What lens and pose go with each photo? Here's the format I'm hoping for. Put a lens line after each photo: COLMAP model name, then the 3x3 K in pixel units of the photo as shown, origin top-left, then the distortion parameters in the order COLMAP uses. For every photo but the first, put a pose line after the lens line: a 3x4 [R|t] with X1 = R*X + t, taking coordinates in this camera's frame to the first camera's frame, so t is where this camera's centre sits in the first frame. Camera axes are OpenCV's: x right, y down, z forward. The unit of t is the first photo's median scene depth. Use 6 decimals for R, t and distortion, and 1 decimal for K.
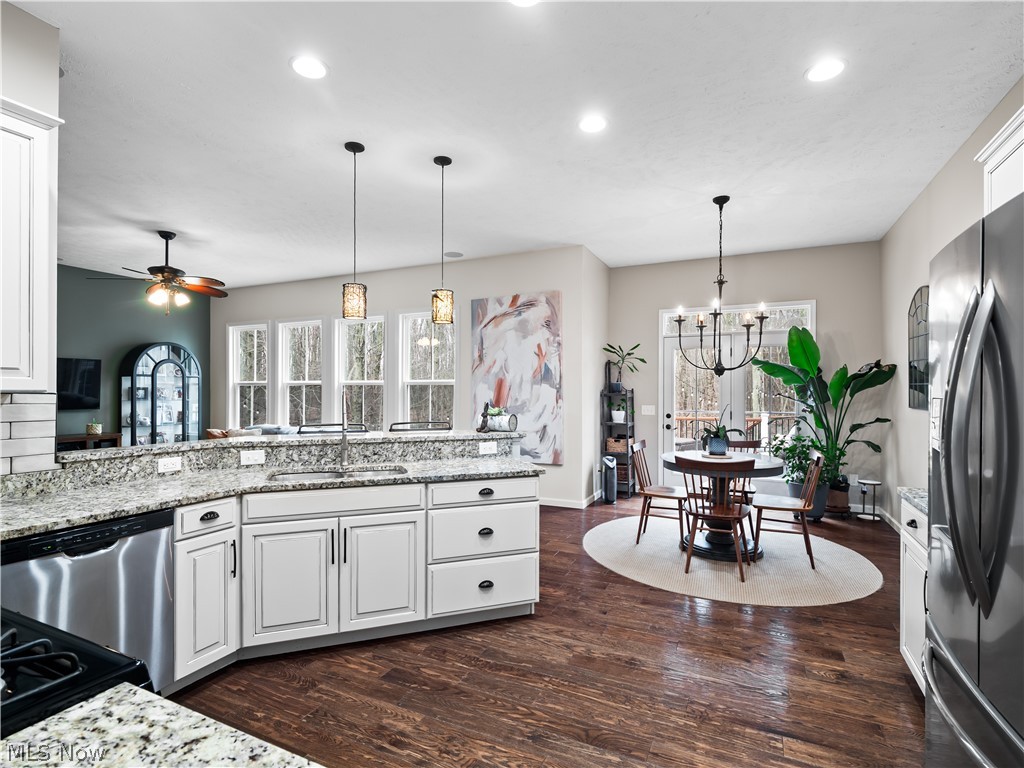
lens RADIAL K [[513.4, 0, 511.3], [0, 513.4, 390.6], [0, 0, 1]] dist [0.011203, -0.004856]
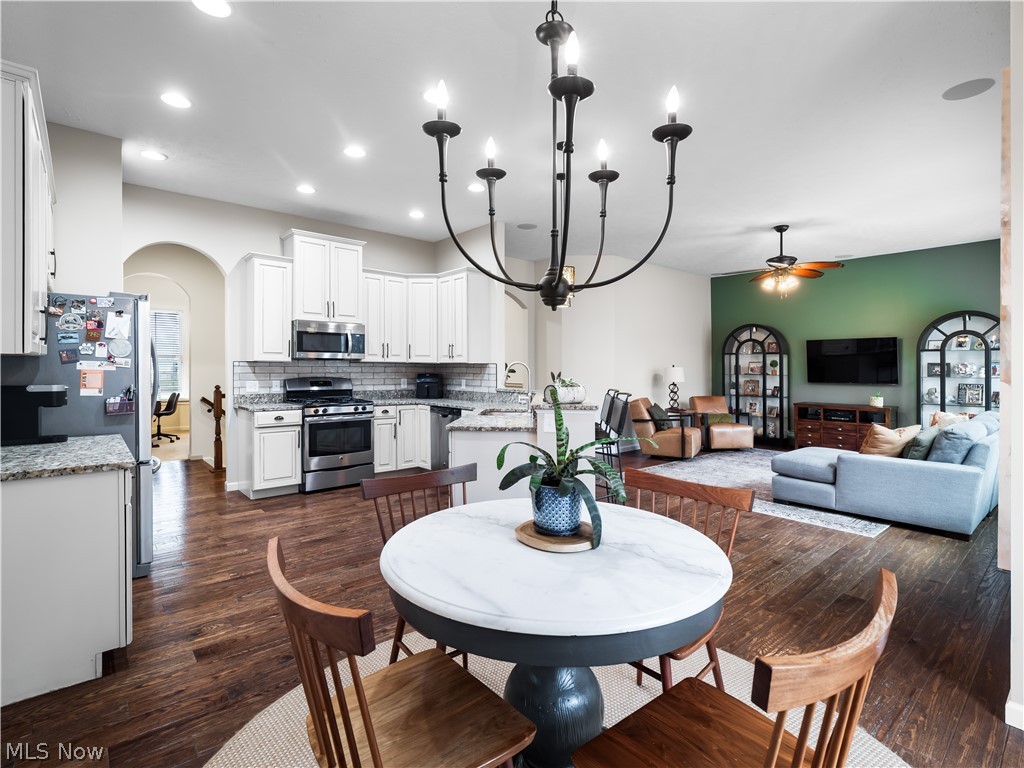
lens RADIAL K [[513.4, 0, 513.5], [0, 513.4, 365.0], [0, 0, 1]] dist [0.011203, -0.004856]
pose [[-0.397963, -0.010061, -0.917346, 0.543952], [-0.006292, 0.999946, -0.008237, 0.011961], [0.917380, 0.002494, -0.398005, 0.809660]]
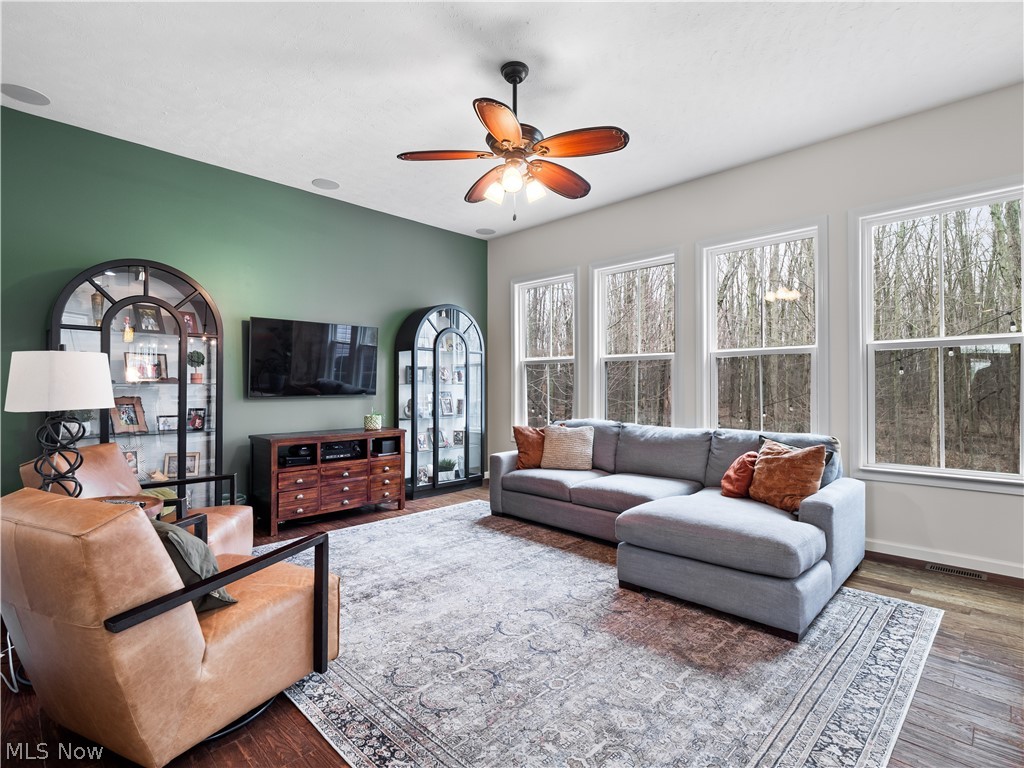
lens RADIAL K [[513.4, 0, 521.7], [0, 513.4, 388.1], [0, 0, 1]] dist [0.011203, -0.004856]
pose [[0.955347, -0.004532, -0.295452, -0.441400], [0.005926, 0.999975, 0.003823, 0.027817], [0.295427, -0.005403, 0.955350, 0.417710]]
